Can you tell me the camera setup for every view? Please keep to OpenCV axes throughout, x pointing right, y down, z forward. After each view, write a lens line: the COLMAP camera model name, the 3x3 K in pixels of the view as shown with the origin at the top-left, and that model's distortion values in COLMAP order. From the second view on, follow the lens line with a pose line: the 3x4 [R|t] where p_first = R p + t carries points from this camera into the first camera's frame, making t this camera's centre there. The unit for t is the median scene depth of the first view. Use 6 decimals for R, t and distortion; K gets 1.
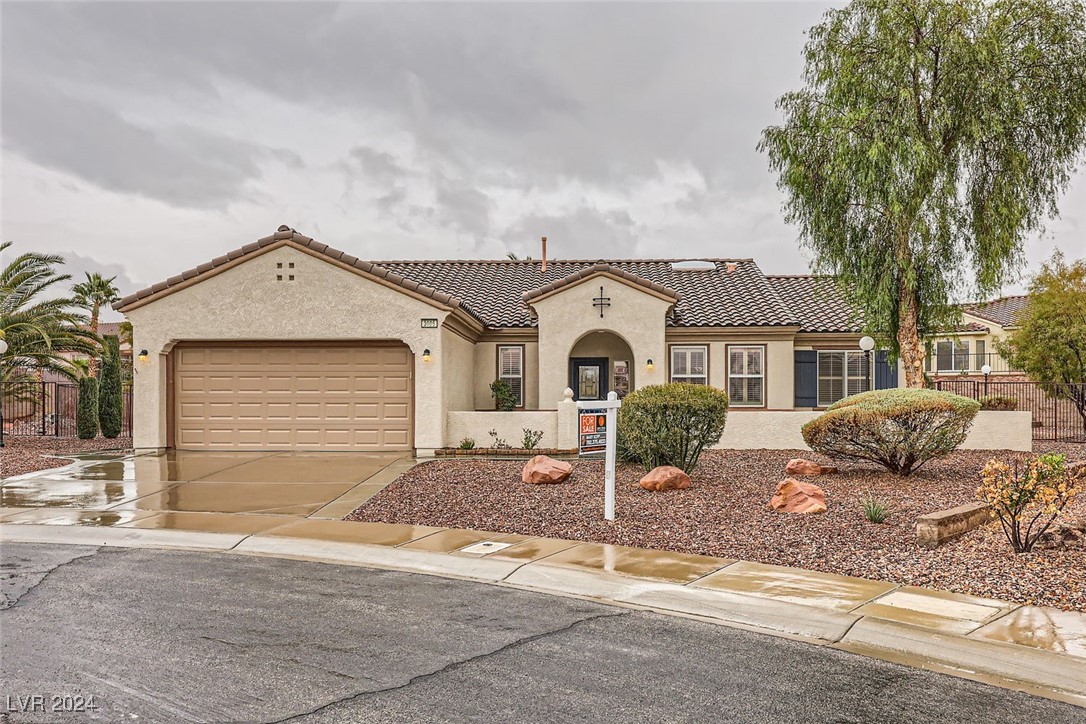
lens RADIAL K [[855.7, 0, 537.6], [0, 855.7, 373.1], [0, 0, 1]] dist [-0.008704, -0.001018]
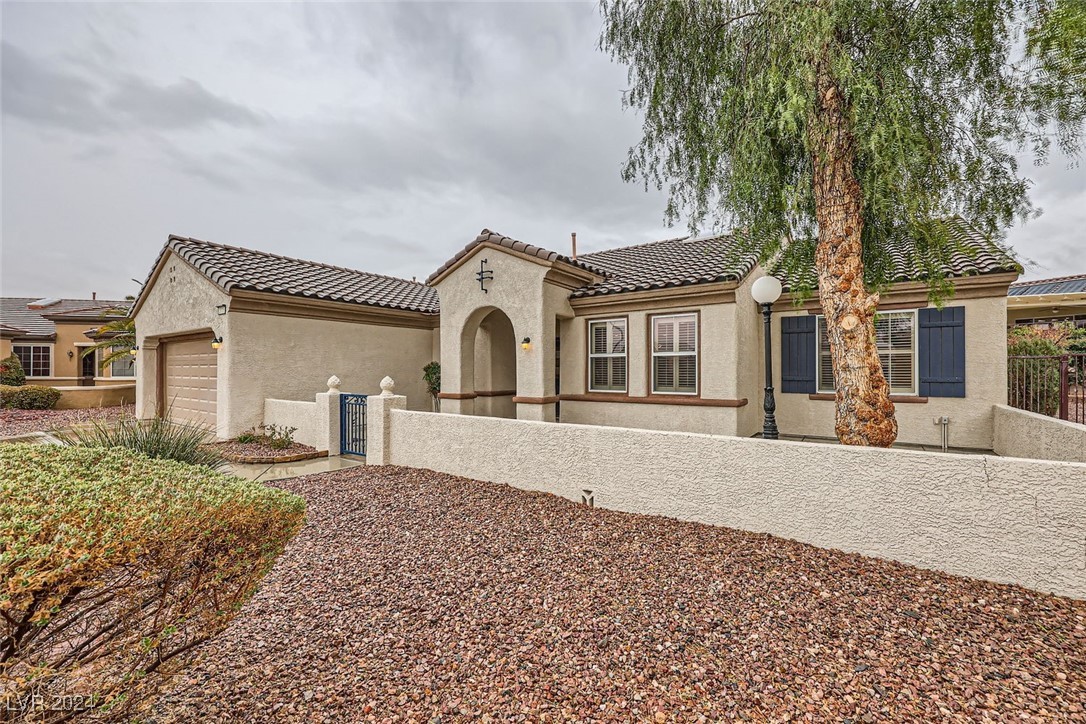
lens RADIAL K [[443.2, 0, 539.3], [0, 443.2, 363.2], [0, 0, 1]] dist [-0.000974, 0.001122]
pose [[0.838425, -0.011153, -0.544902, 0.439050], [0.022353, 0.999653, 0.013933, 0.004180], [0.544558, -0.023862, 0.838384, 0.739120]]
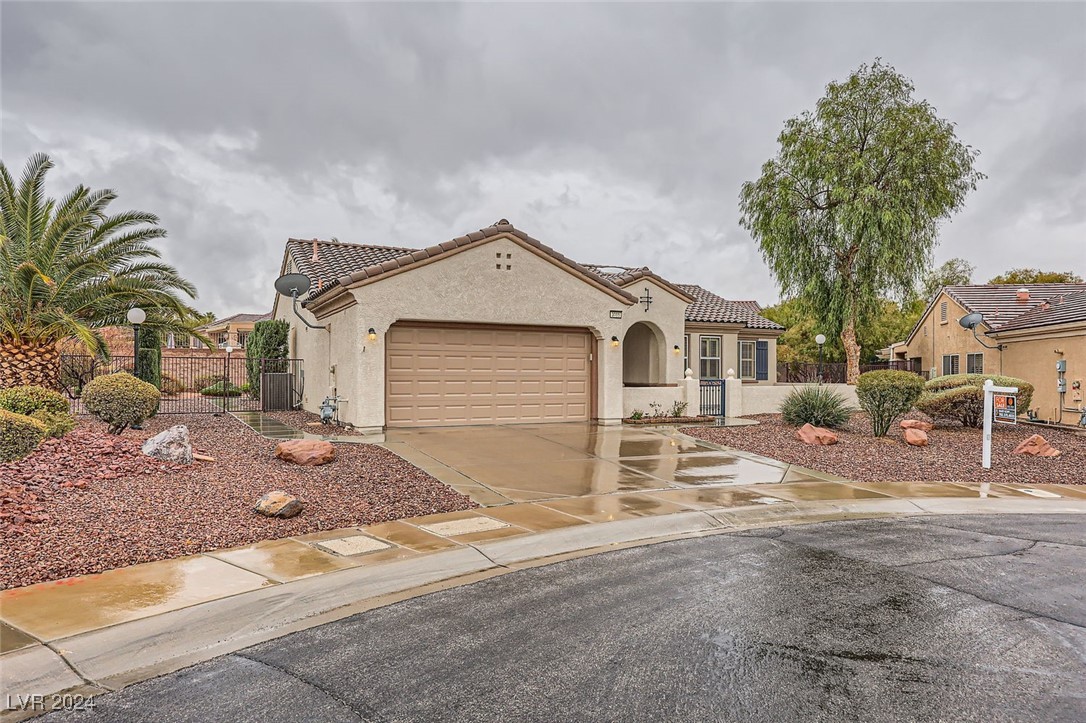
lens RADIAL K [[705.9, 0, 546.3], [0, 705.9, 359.2], [0, 0, 1]] dist [0.004183, 0.000449]
pose [[0.867295, 0.013402, 0.497614, -0.676656], [-0.025016, 0.999548, 0.016680, -0.009383], [-0.497166, -0.026914, 0.867238, 0.177746]]
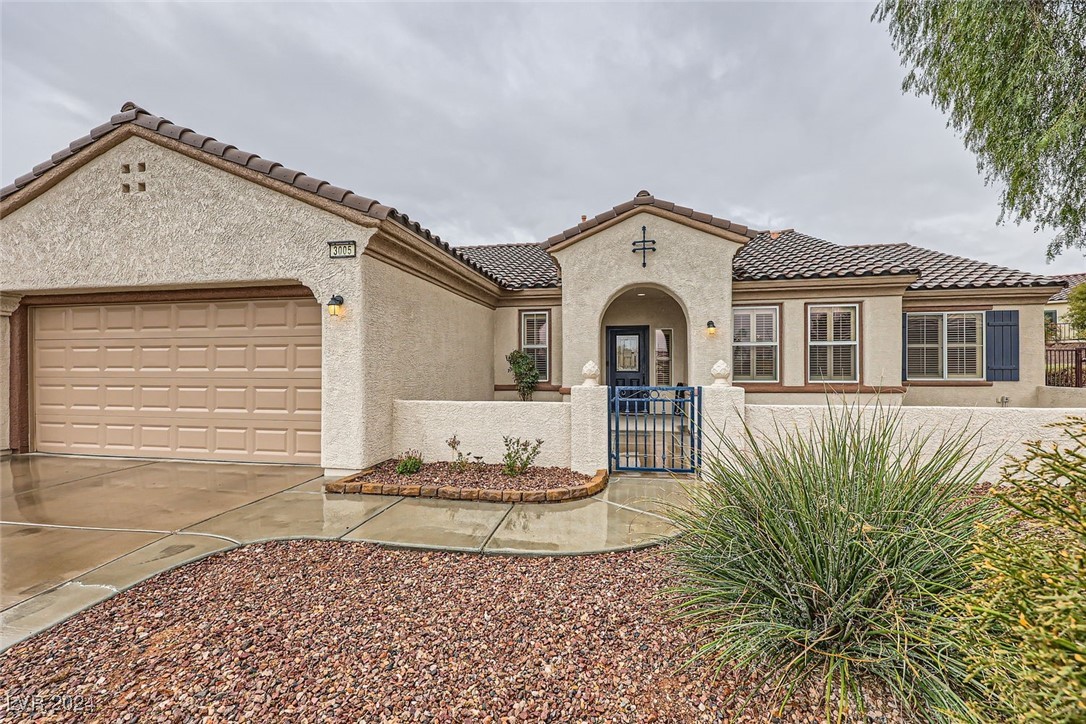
lens RADIAL K [[443.2, 0, 540.9], [0, 443.2, 364.0], [0, 0, 1]] dist [-0.000974, 0.001122]
pose [[0.990985, -0.003762, -0.133923, 0.042546], [0.007780, 0.999535, 0.029490, 0.010072], [0.133750, -0.030266, 0.990553, 0.692977]]
